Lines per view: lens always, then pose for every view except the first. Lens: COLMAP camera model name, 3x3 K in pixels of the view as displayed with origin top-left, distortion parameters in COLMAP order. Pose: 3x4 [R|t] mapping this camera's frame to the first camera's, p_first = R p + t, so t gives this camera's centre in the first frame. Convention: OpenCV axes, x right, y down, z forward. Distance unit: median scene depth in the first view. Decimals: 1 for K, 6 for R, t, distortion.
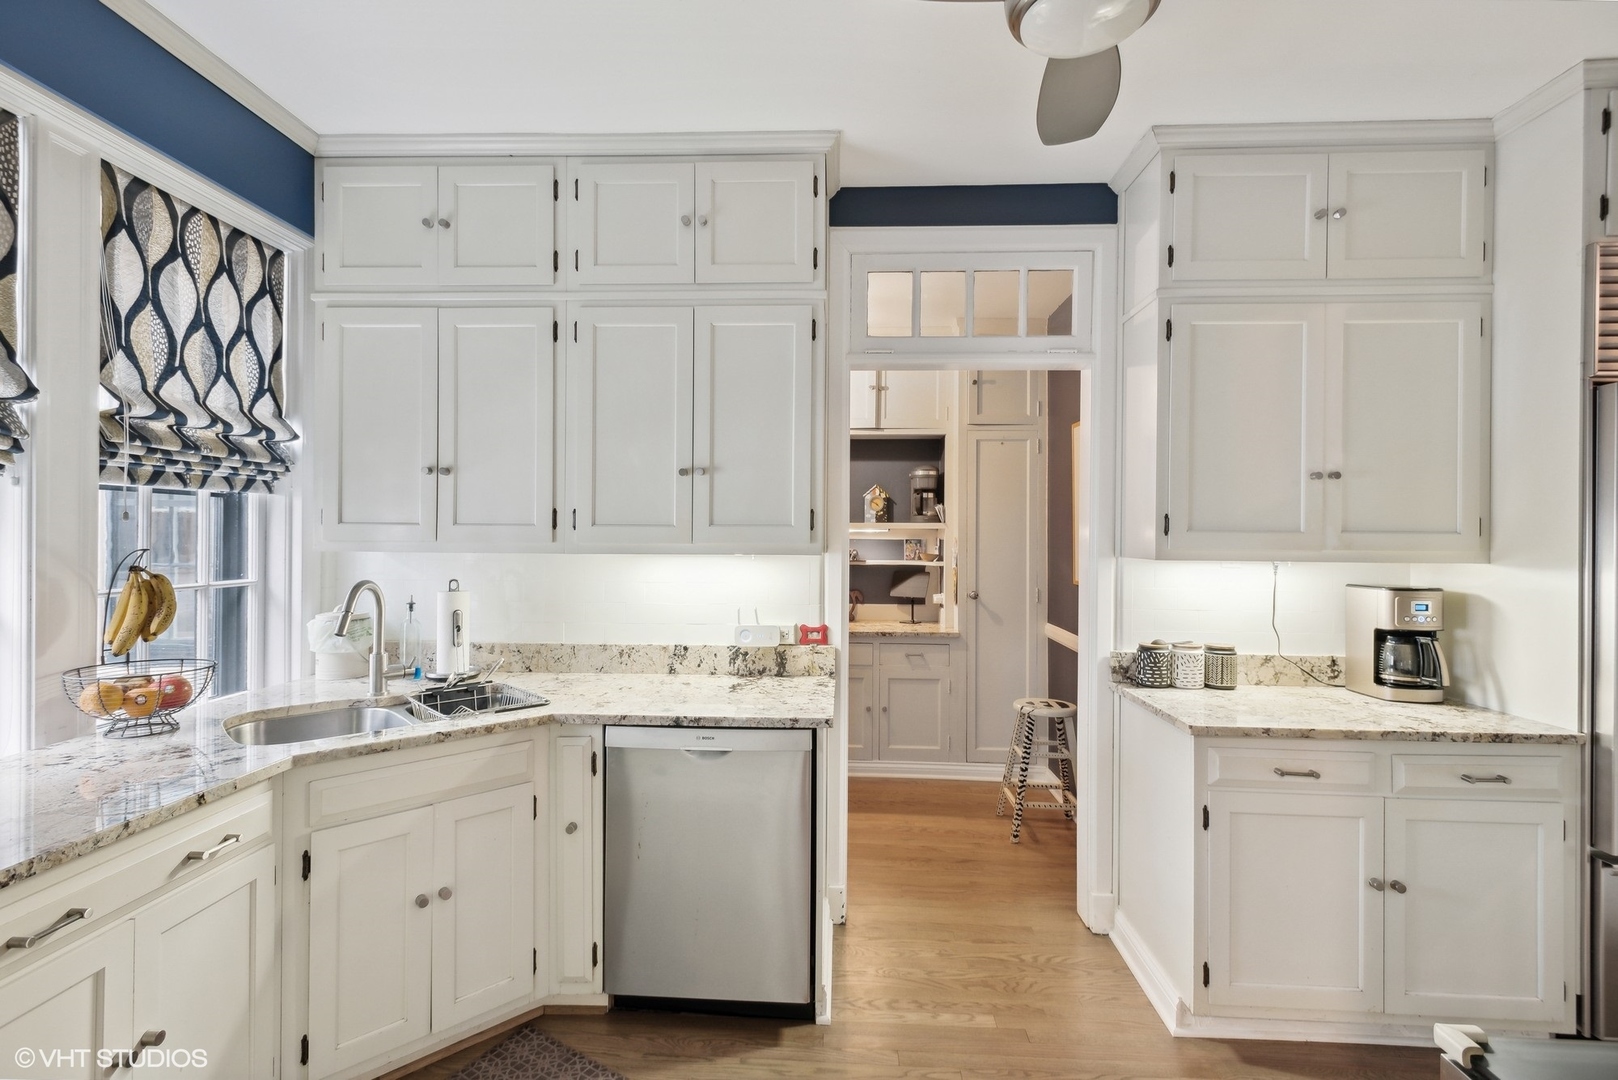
lens RADIAL K [[773.5, 0, 808.6], [0, 773.5, 531.6], [0, 0, 1]] dist [0.018316, -0.000426]
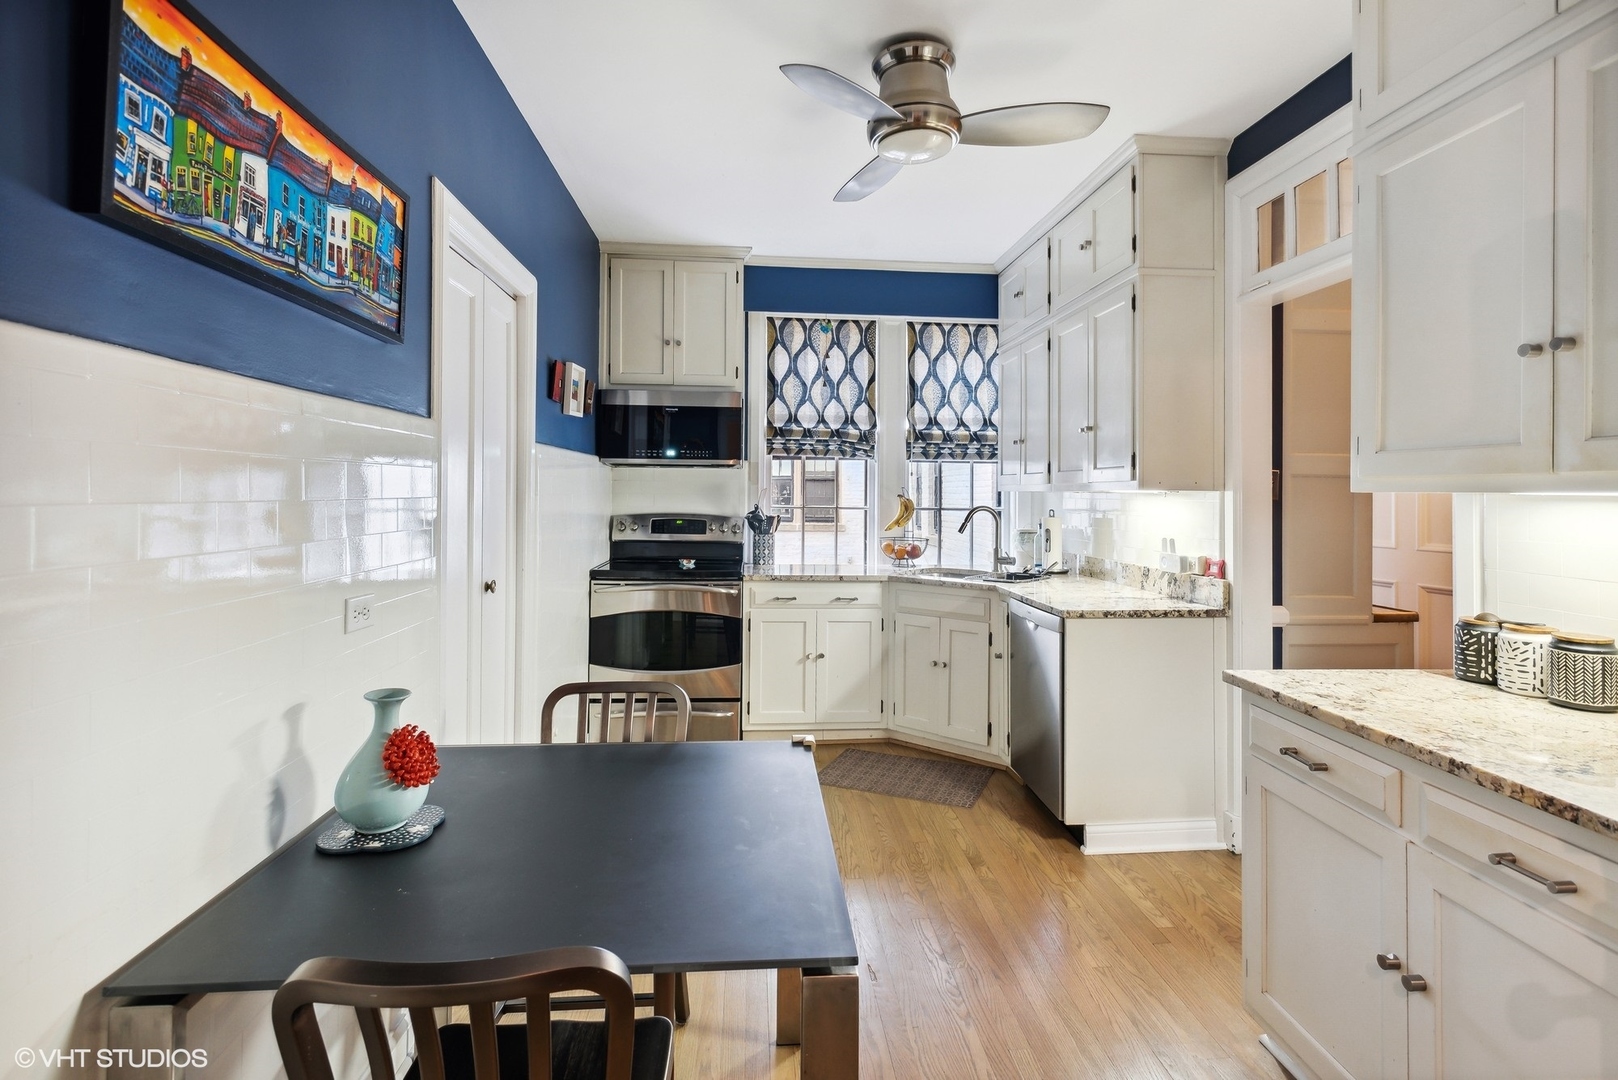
lens RADIAL K [[773.5, 0, 814.0], [0, 773.5, 490.9], [0, 0, 1]] dist [0.018316, -0.000426]
pose [[0.131147, -0.008104, -0.991330, 1.248776], [-0.004579, 0.999951, -0.008780, 0.048707], [0.991352, 0.005691, 0.131104, 0.389232]]
